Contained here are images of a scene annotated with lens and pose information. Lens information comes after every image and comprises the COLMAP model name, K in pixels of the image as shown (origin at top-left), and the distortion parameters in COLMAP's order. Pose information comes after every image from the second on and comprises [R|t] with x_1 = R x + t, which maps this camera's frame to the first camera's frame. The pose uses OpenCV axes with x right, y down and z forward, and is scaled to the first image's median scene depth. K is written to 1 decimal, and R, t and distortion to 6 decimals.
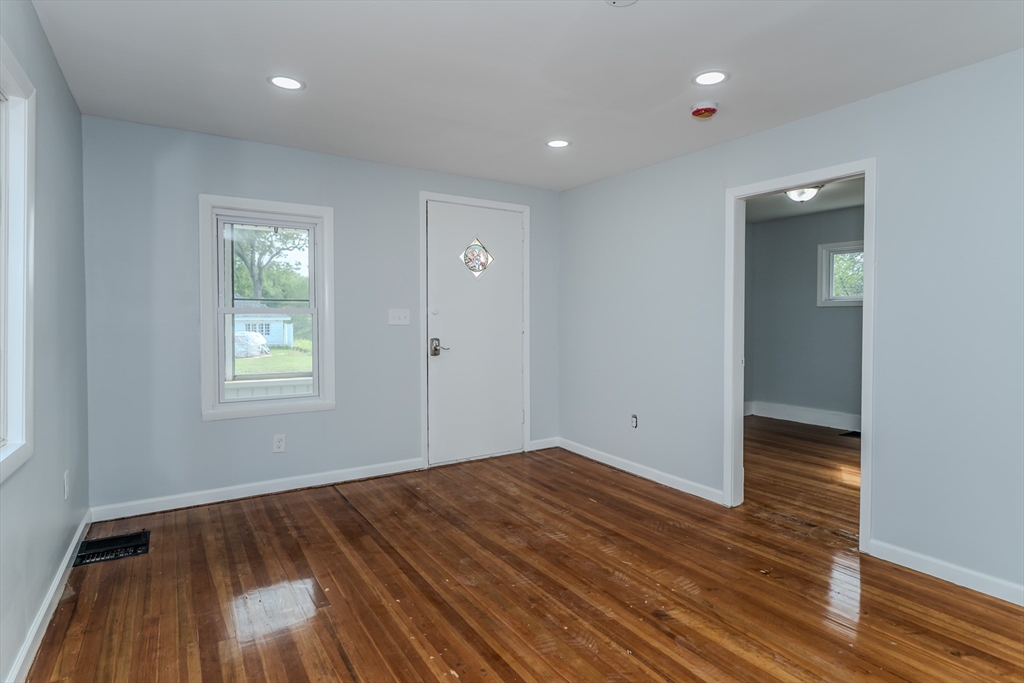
lens RADIAL K [[552.3, 0, 565.2], [0, 552.3, 334.5], [0, 0, 1]] dist [-0.001162, 0.000198]
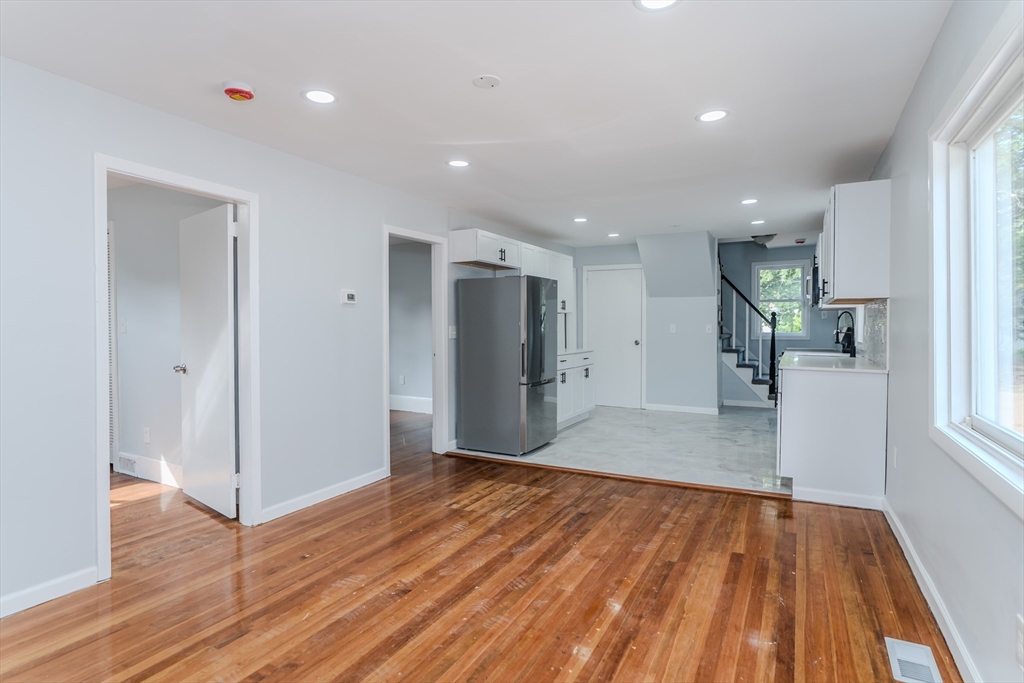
lens RADIAL K [[537.0, 0, 488.4], [0, 537.0, 335.9], [0, 0, 1]] dist [0.000945, 0.000613]
pose [[-0.419310, -0.016455, 0.907694, -0.593459], [0.024944, 0.999249, 0.029638, -0.023273], [-0.907500, 0.035069, -0.418585, 0.866599]]
